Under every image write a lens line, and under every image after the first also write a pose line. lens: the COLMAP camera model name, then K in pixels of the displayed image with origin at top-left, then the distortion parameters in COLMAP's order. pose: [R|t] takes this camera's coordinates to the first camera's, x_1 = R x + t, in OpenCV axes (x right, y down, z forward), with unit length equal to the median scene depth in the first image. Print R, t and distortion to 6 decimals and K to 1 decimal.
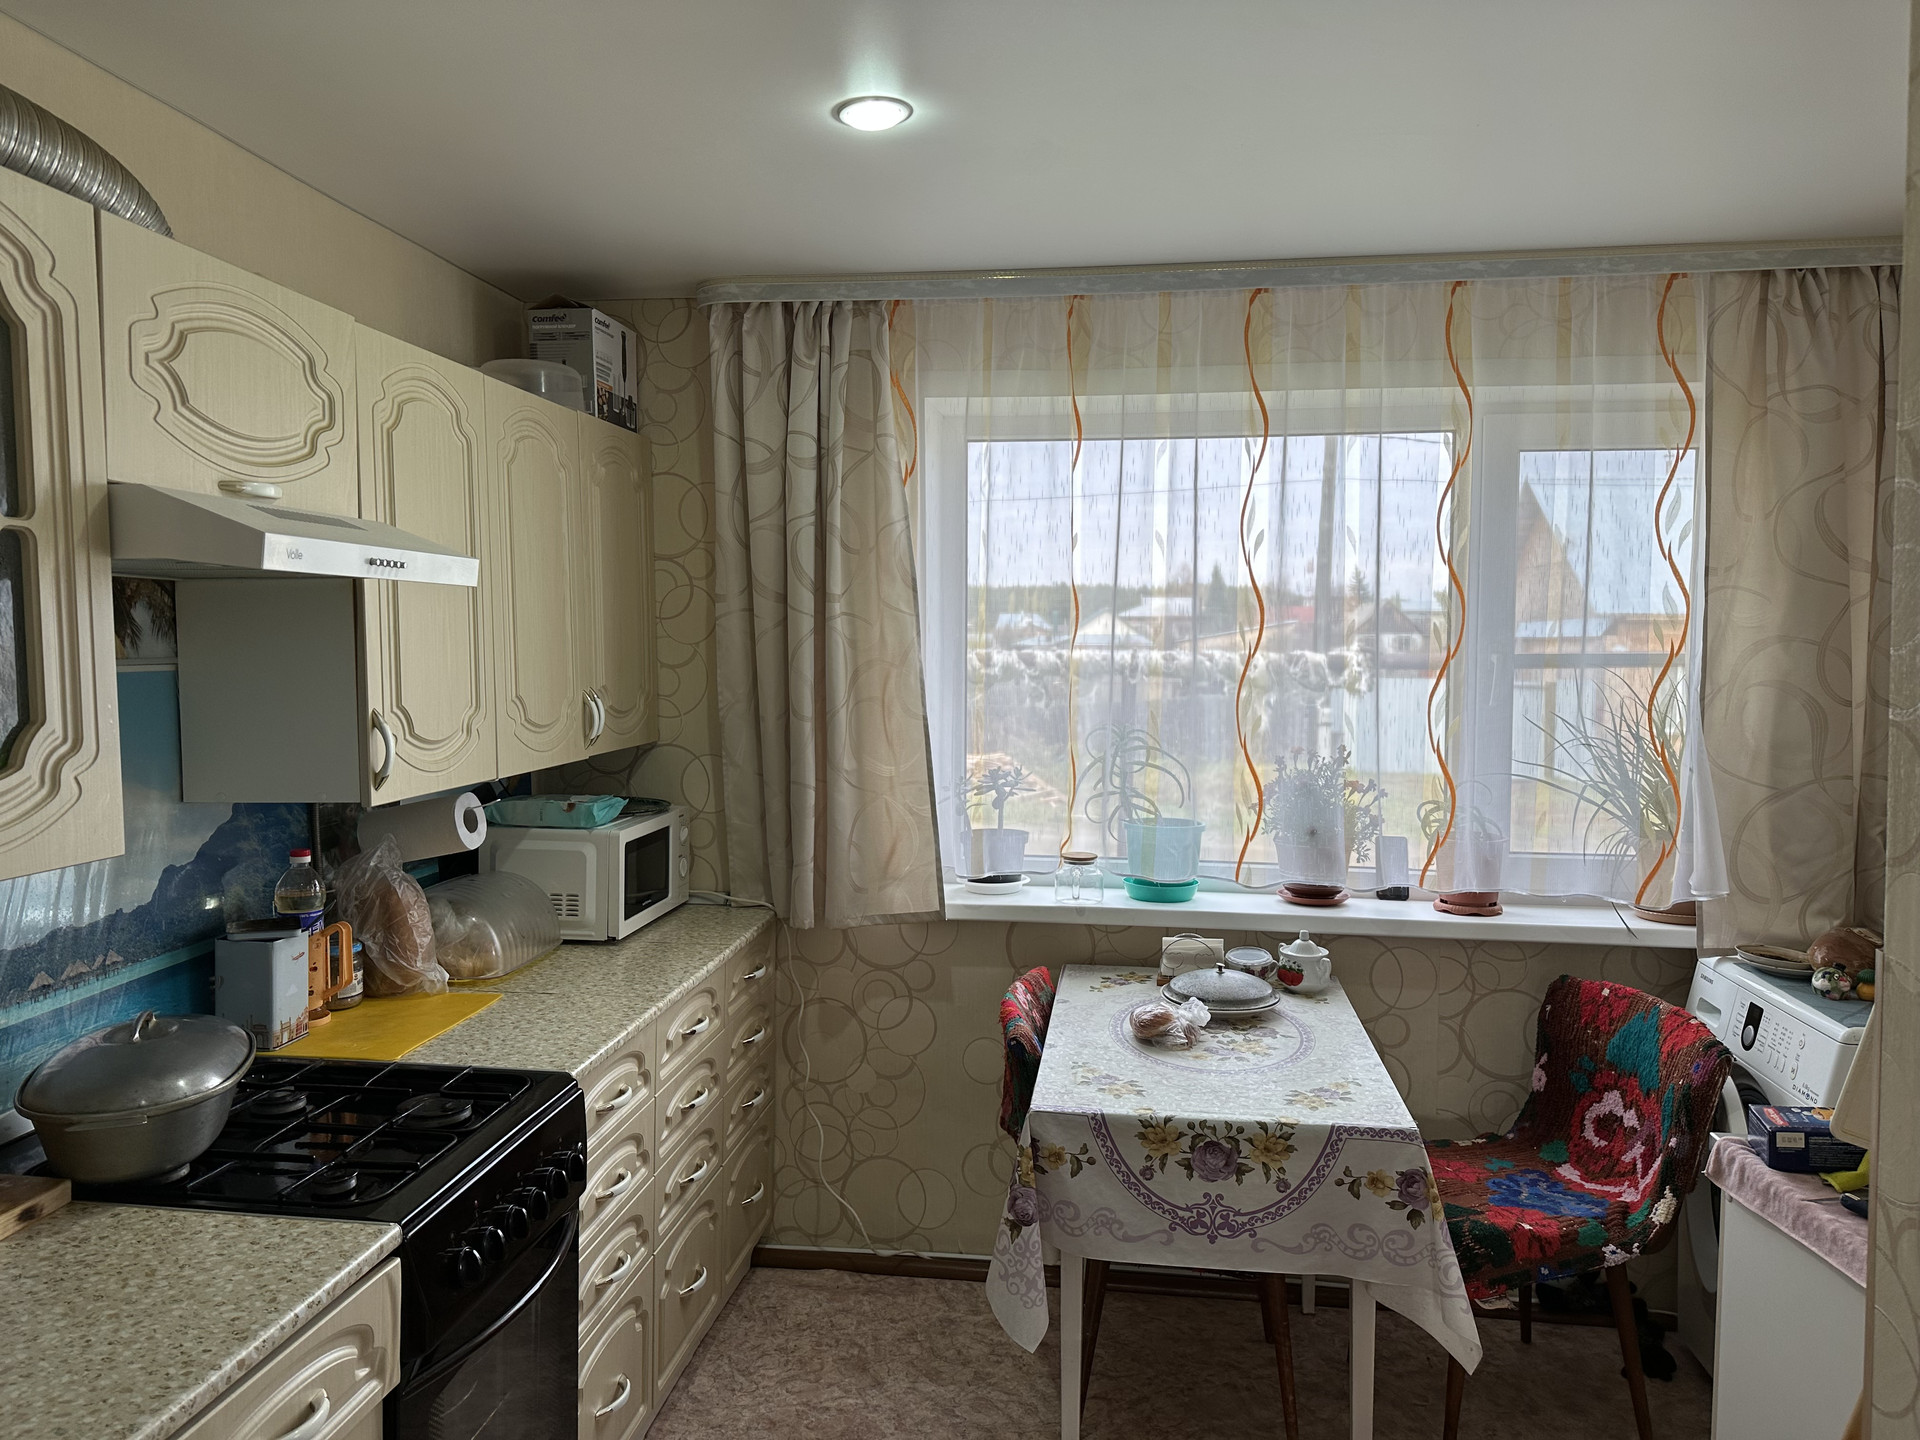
lens RADIAL K [[1291.3, 0, 940.8], [0, 1291.3, 707.8], [0, 0, 1]] dist [0.141711, -0.237709]
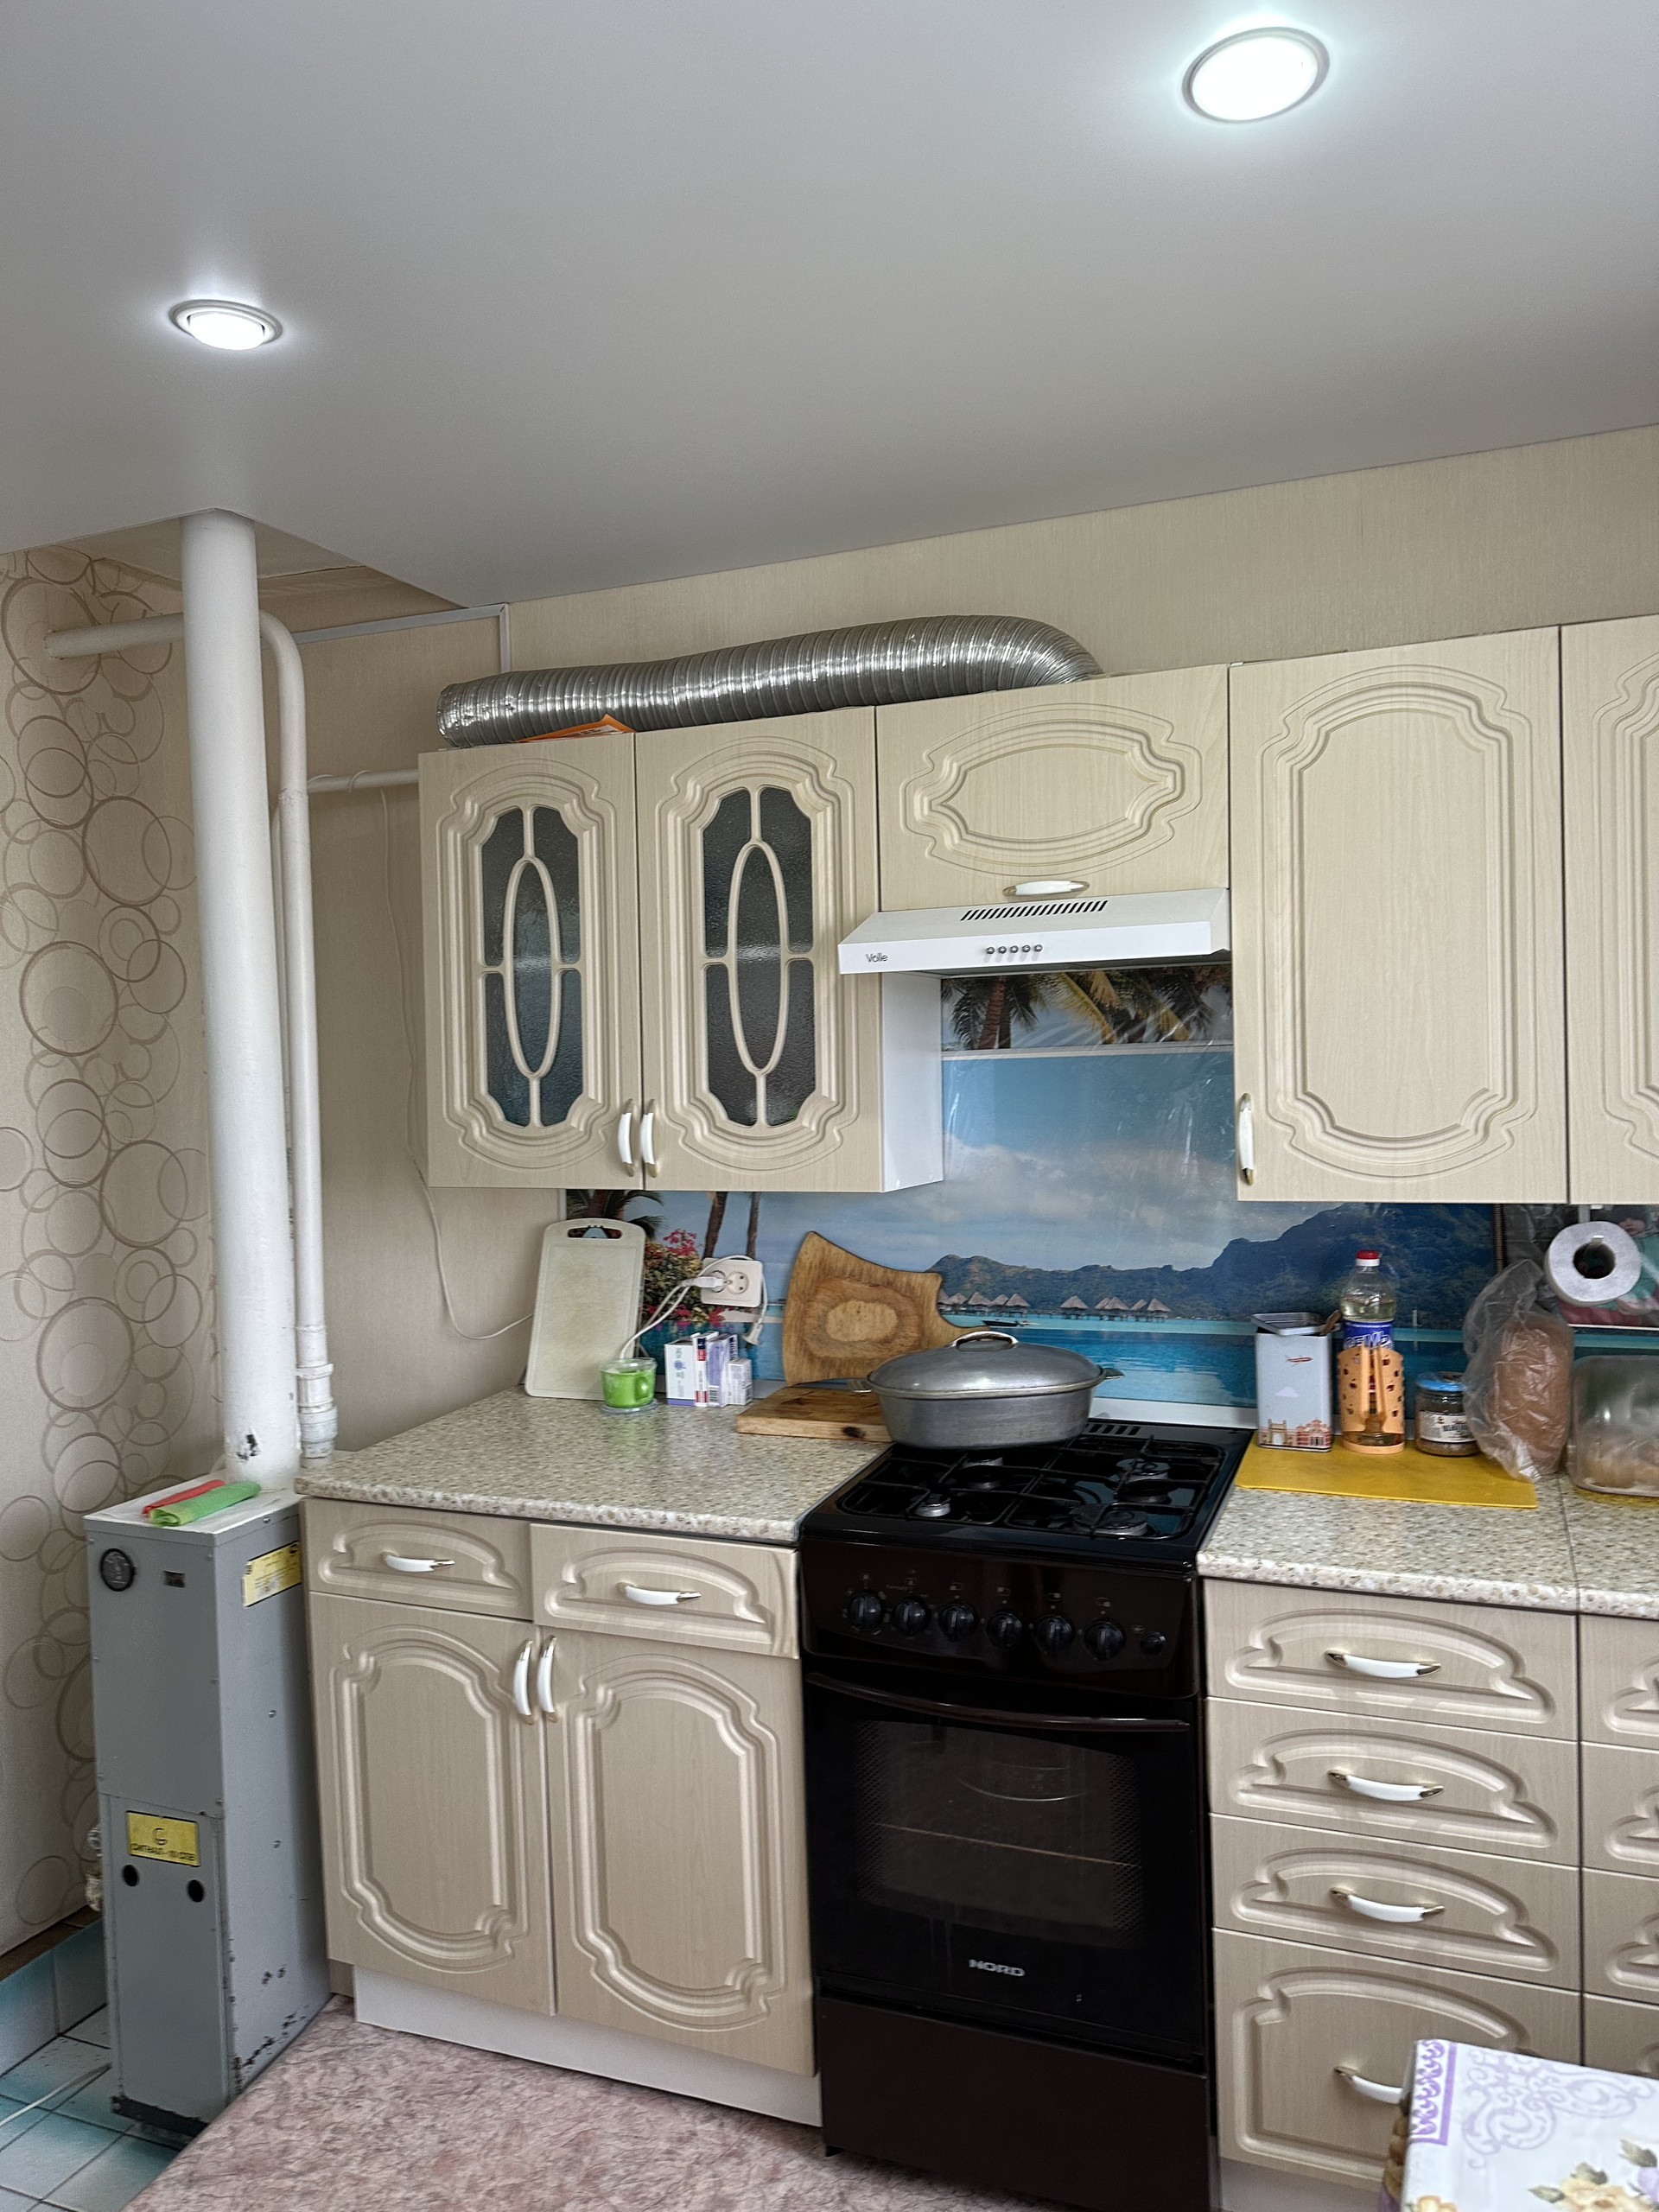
lens RADIAL K [[1487.7, 0, 829.5], [0, 1487.7, 1106.0], [0, 0, 1]] dist [0.141711, -0.237709]
pose [[-0.221047, 0.038290, -0.974511, 0.471133], [-0.022374, 0.998767, 0.044318, -0.022018], [0.975006, 0.031600, -0.219918, 0.699832]]
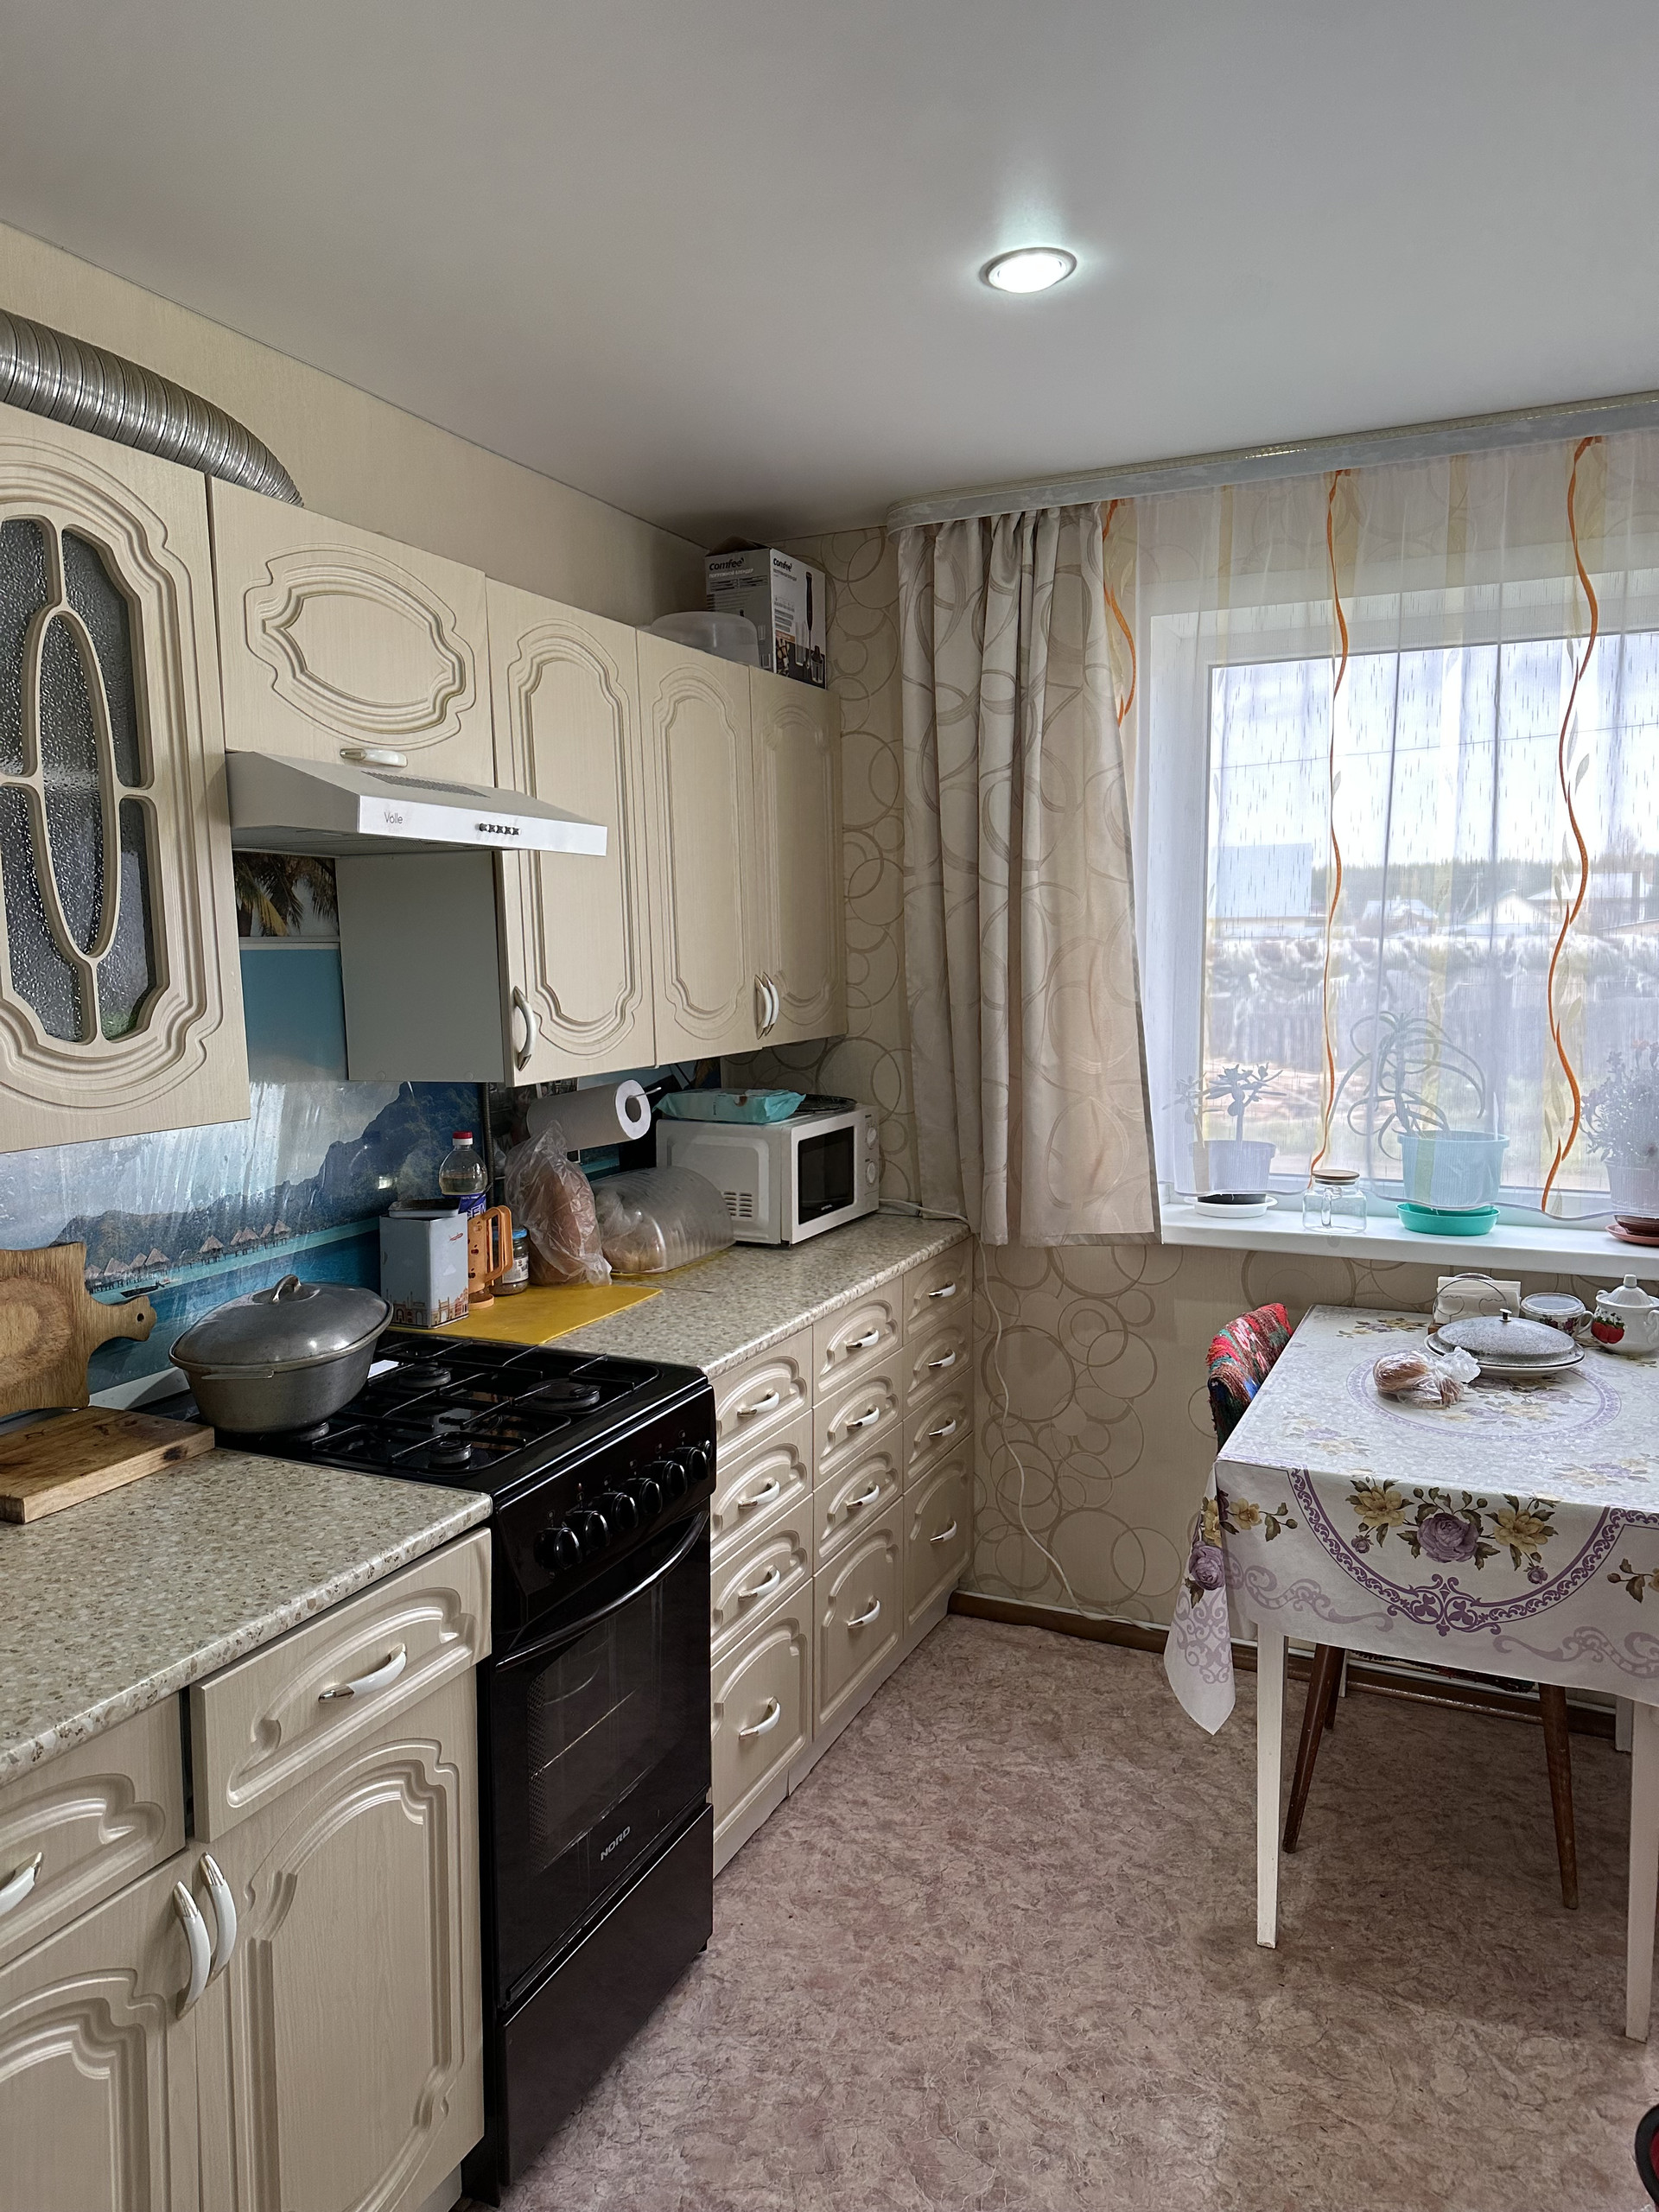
lens RADIAL K [[1487.7, 0, 829.5], [0, 1487.7, 1106.0], [0, 0, 1]] dist [0.141711, -0.237709]
pose [[0.955771, 0.017272, -0.293603, 0.088077], [-0.000587, 0.998384, 0.056819, 0.019268], [0.294110, -0.054134, 0.954237, 0.003792]]
